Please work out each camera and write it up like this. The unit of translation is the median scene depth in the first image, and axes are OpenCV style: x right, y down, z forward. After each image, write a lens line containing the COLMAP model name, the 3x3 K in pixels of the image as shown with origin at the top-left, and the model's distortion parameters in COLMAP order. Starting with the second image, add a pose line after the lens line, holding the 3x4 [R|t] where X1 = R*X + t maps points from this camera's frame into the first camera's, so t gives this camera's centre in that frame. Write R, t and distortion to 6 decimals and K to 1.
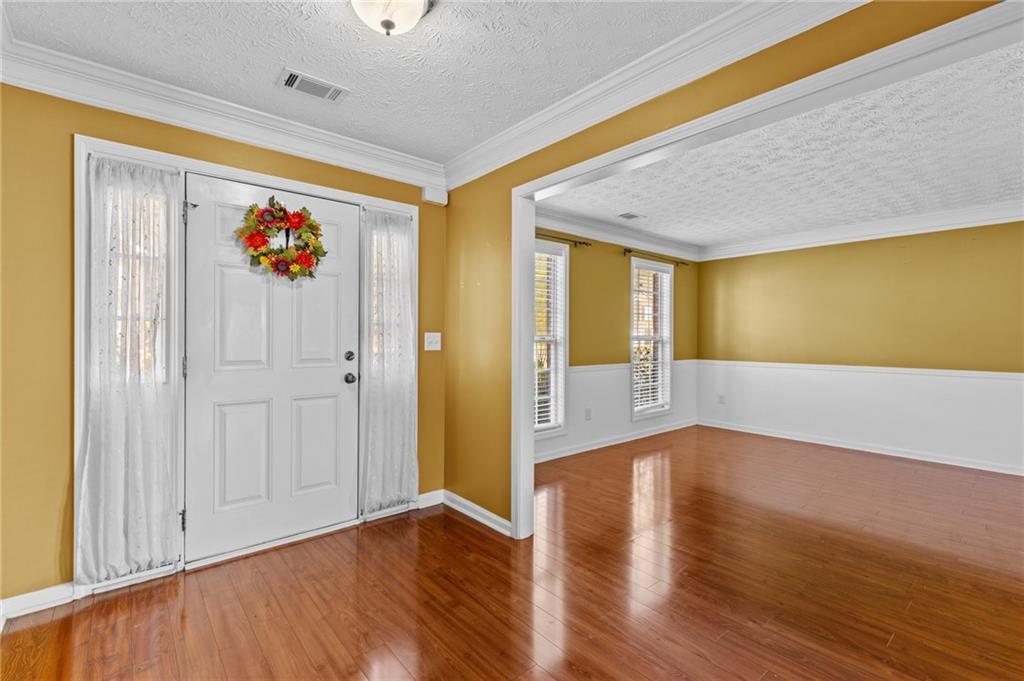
lens RADIAL K [[479.7, 0, 512.0], [0, 479.7, 336.9], [0, 0, 1]] dist [-0.000088, -0.000352]
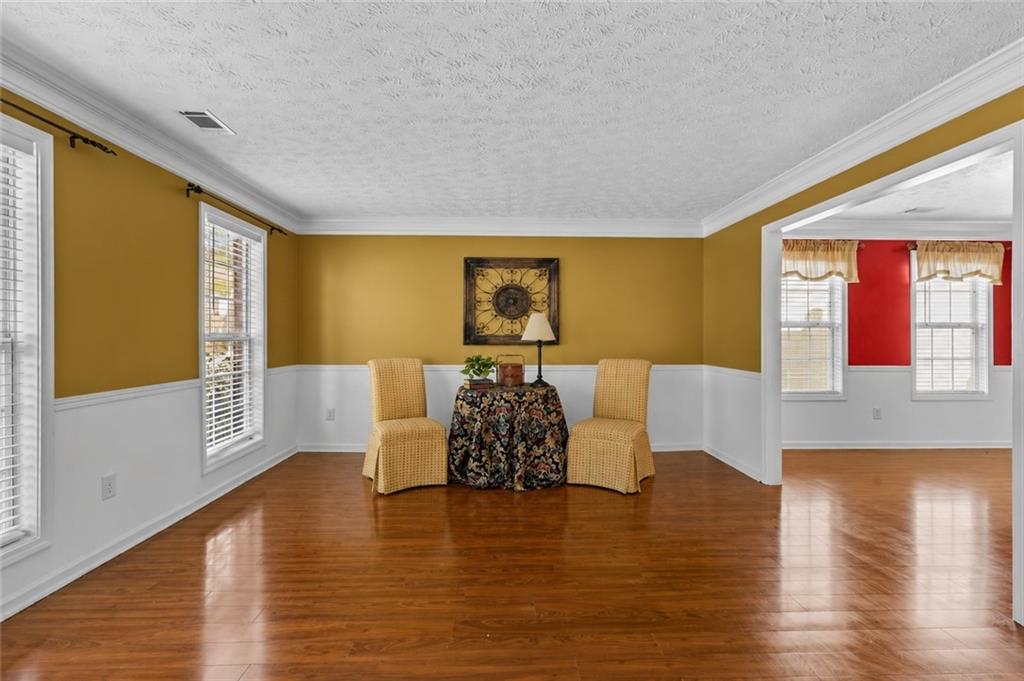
lens RADIAL K [[479.7, 0, 532.0], [0, 479.7, 335.5], [0, 0, 1]] dist [-0.000088, -0.000352]
pose [[0.626273, -0.005142, 0.779587, 0.040138], [0.004735, 0.999985, 0.002791, 0.001206], [-0.779589, 0.001943, 0.626288, 0.299249]]
